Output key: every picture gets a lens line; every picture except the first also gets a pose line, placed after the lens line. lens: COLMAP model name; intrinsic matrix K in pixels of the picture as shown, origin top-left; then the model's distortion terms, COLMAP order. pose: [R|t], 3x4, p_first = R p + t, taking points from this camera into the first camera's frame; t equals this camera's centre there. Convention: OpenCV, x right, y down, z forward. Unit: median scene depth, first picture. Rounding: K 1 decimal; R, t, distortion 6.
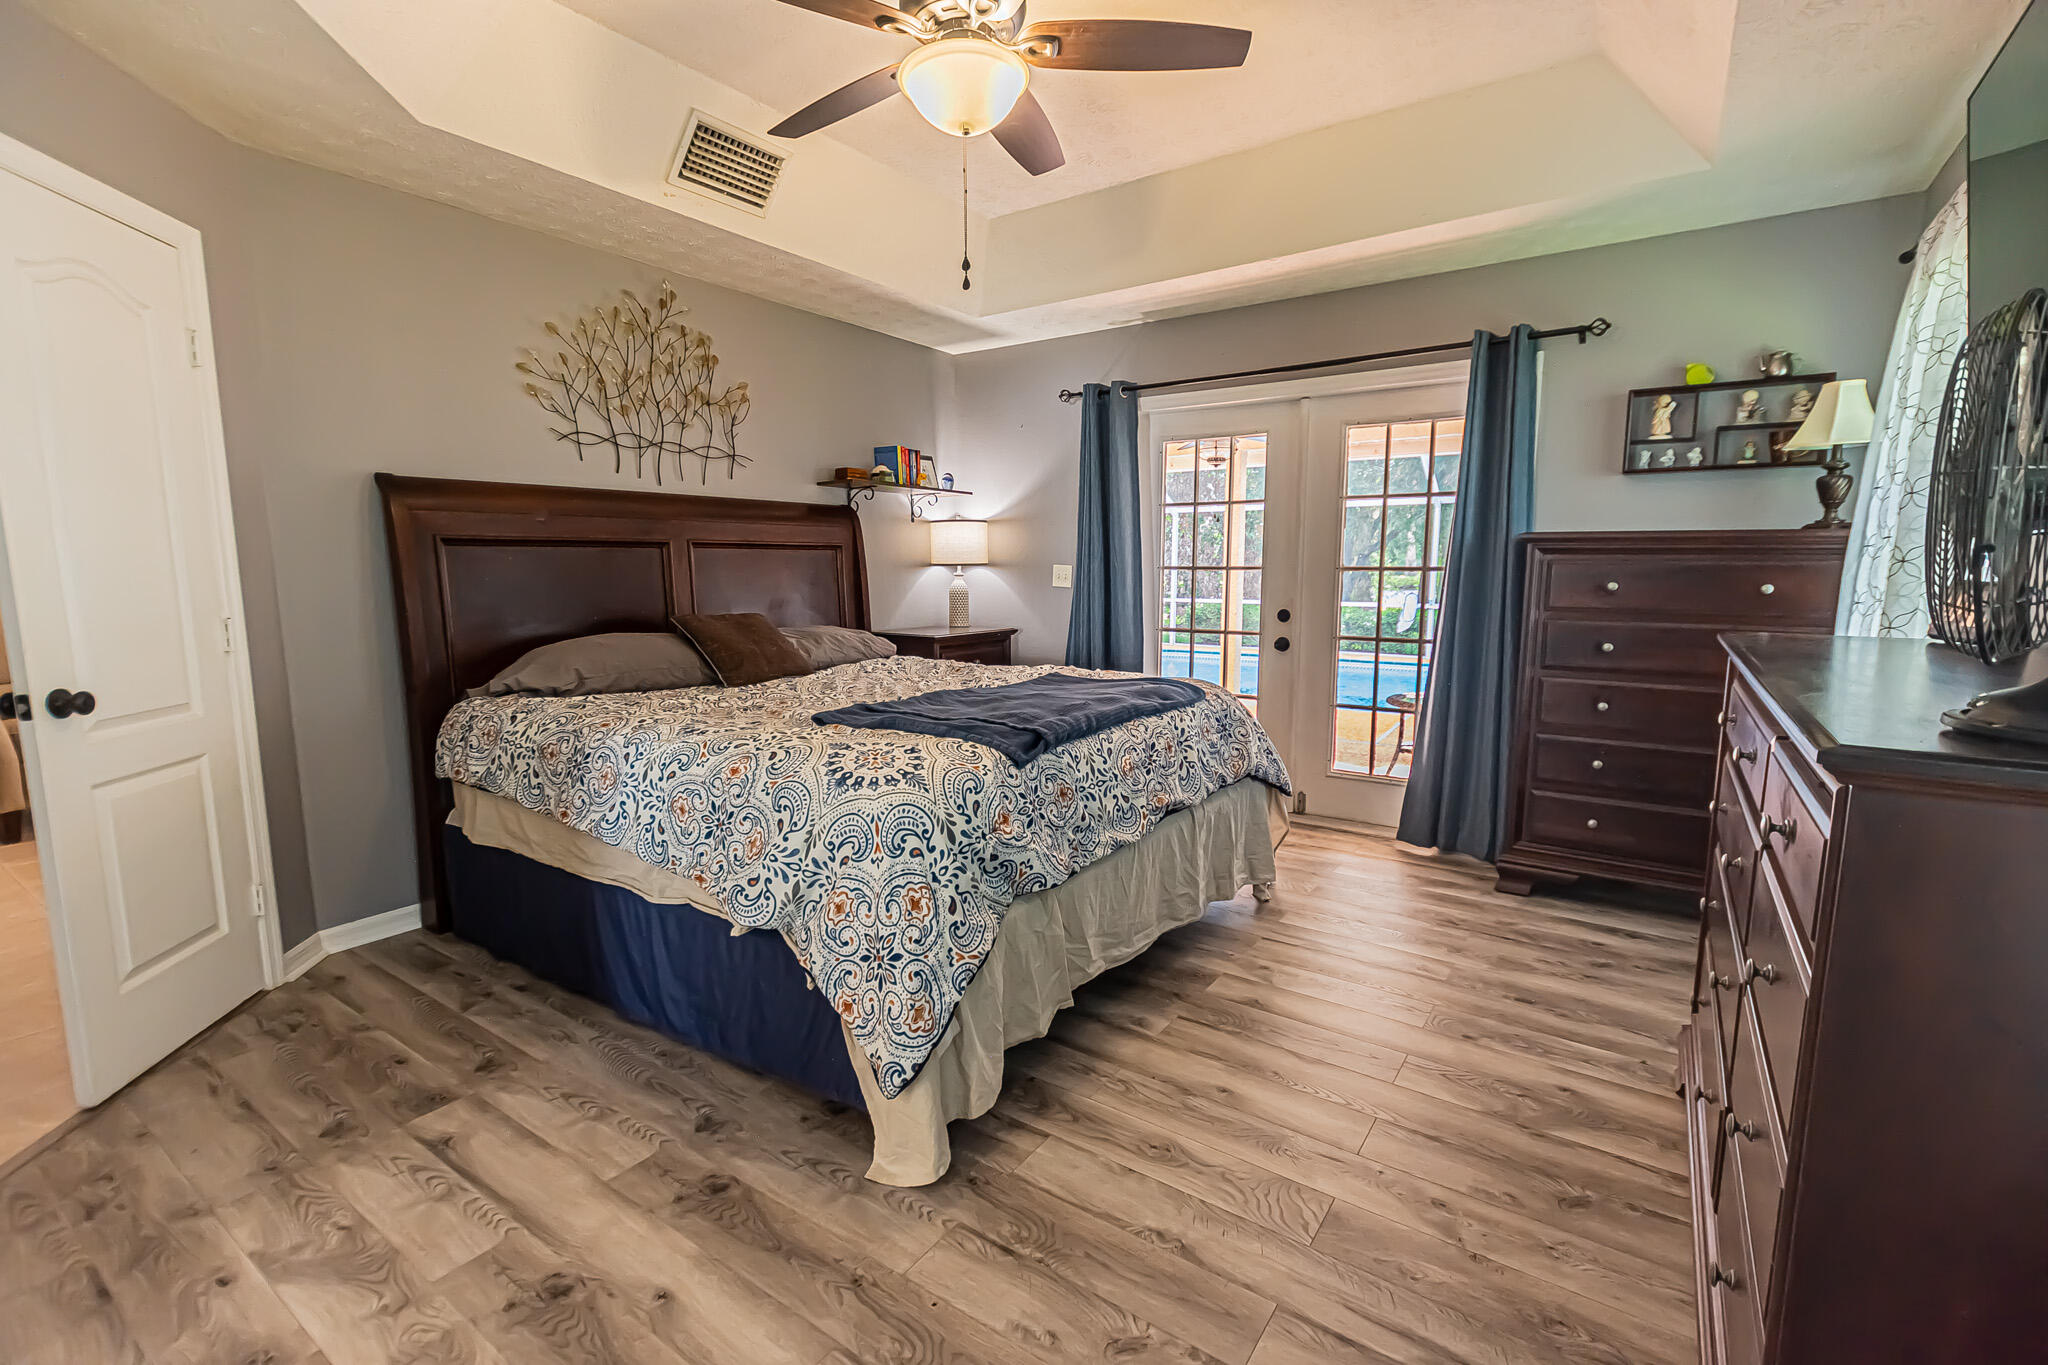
lens RADIAL K [[900.2, 0, 1032.8], [0, 900.2, 686.5], [0, 0, 1]] dist [0.001003, -0.001235]
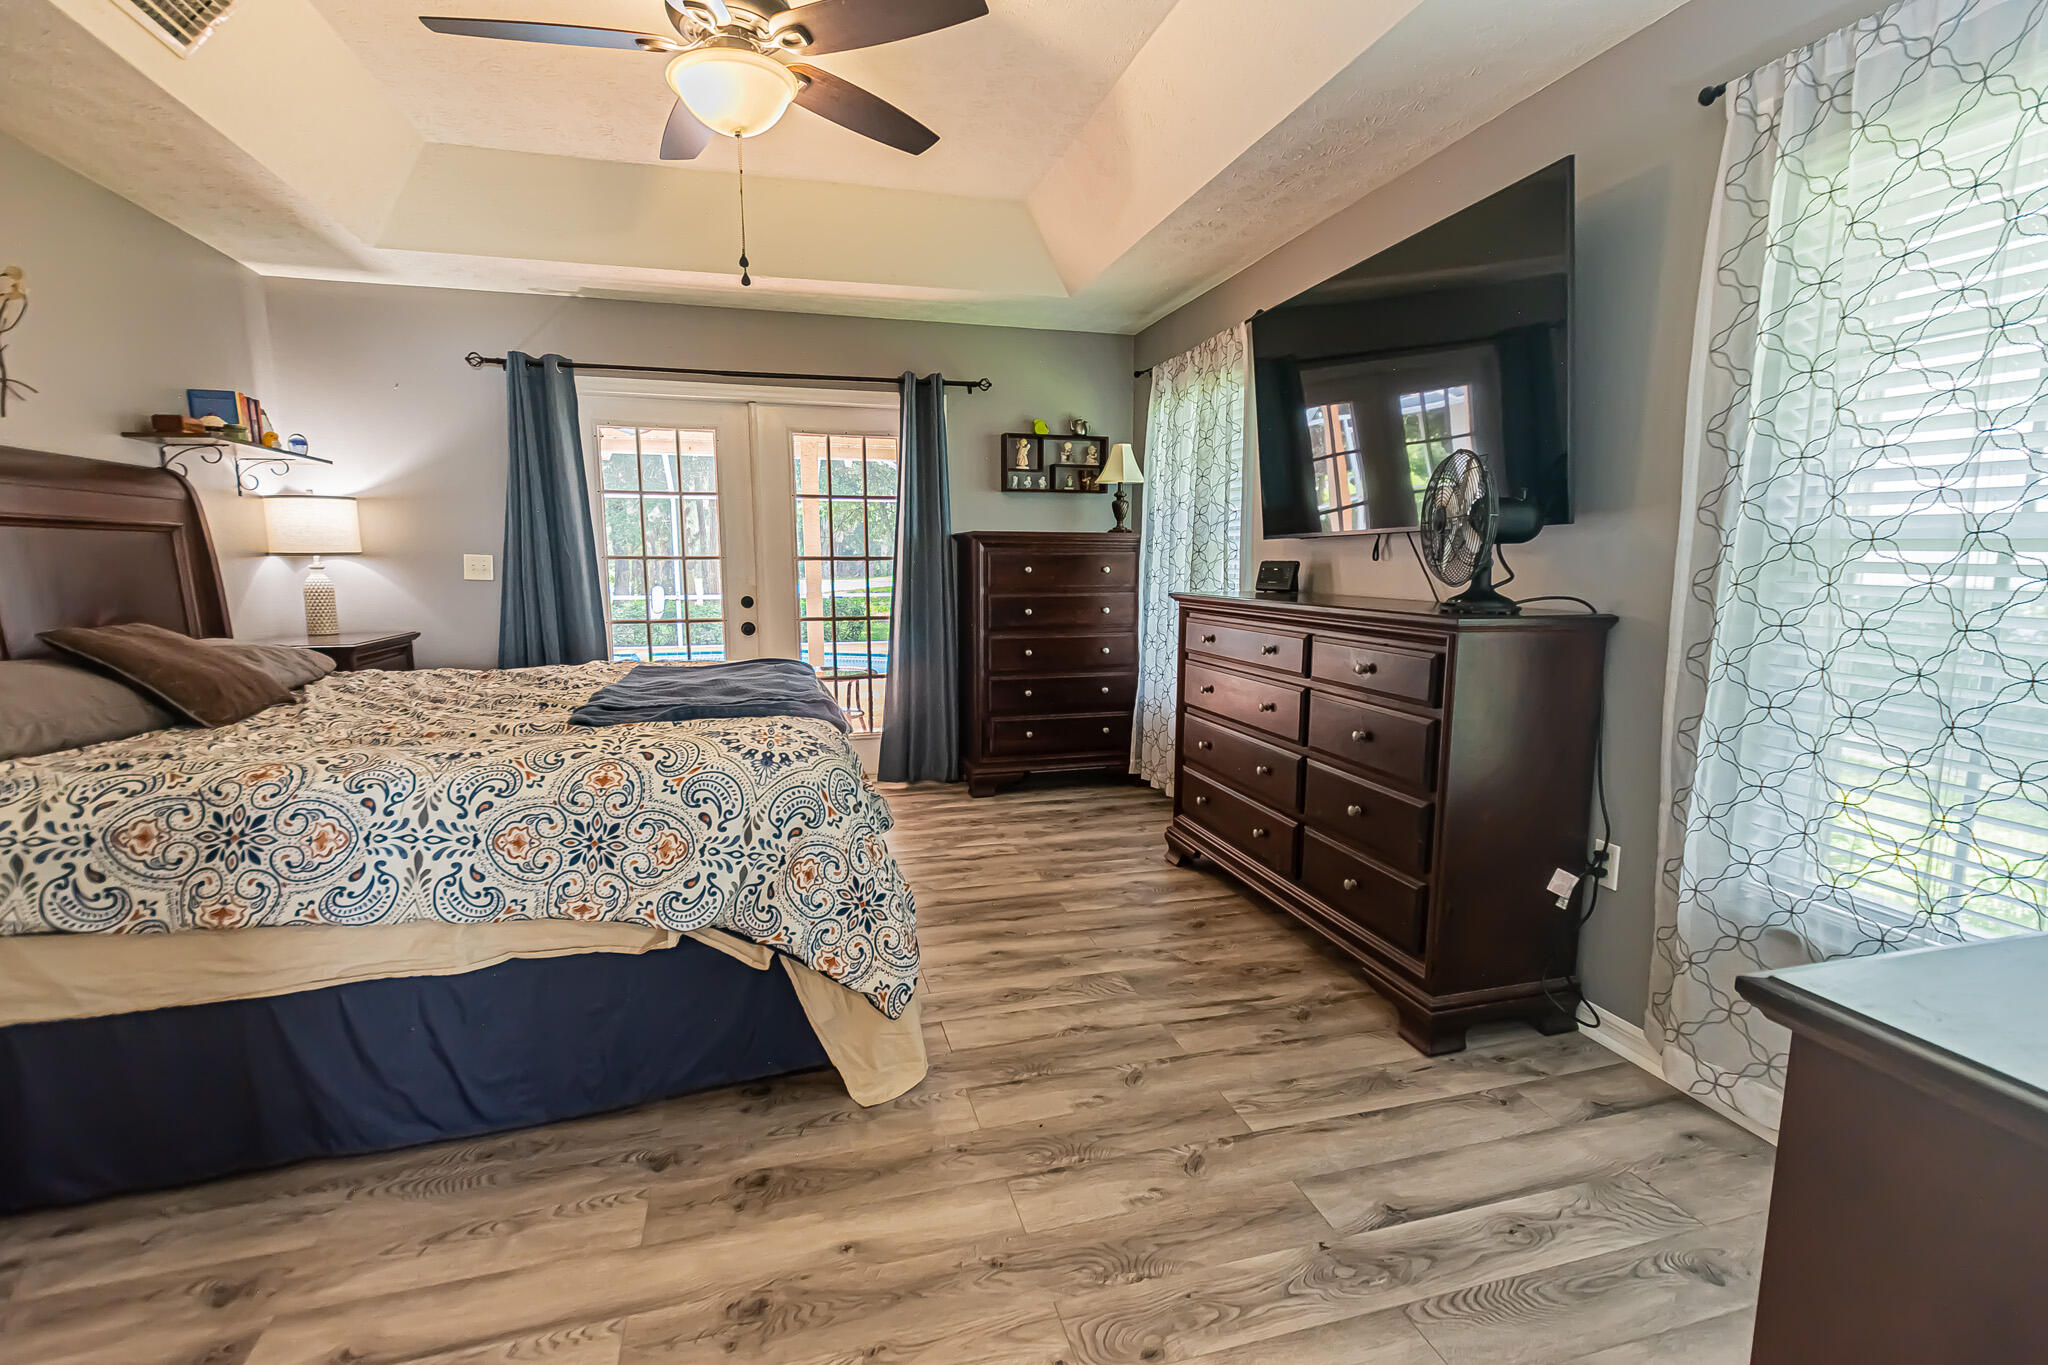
lens RADIAL K [[900.2, 0, 1032.8], [0, 900.2, 686.5], [0, 0, 1]] dist [0.001003, -0.001235]
pose [[0.640113, -0.108355, 0.760602, -0.468084], [0.103329, 0.993152, 0.054523, -0.001866], [-0.761301, 0.043692, 0.646925, 0.061929]]
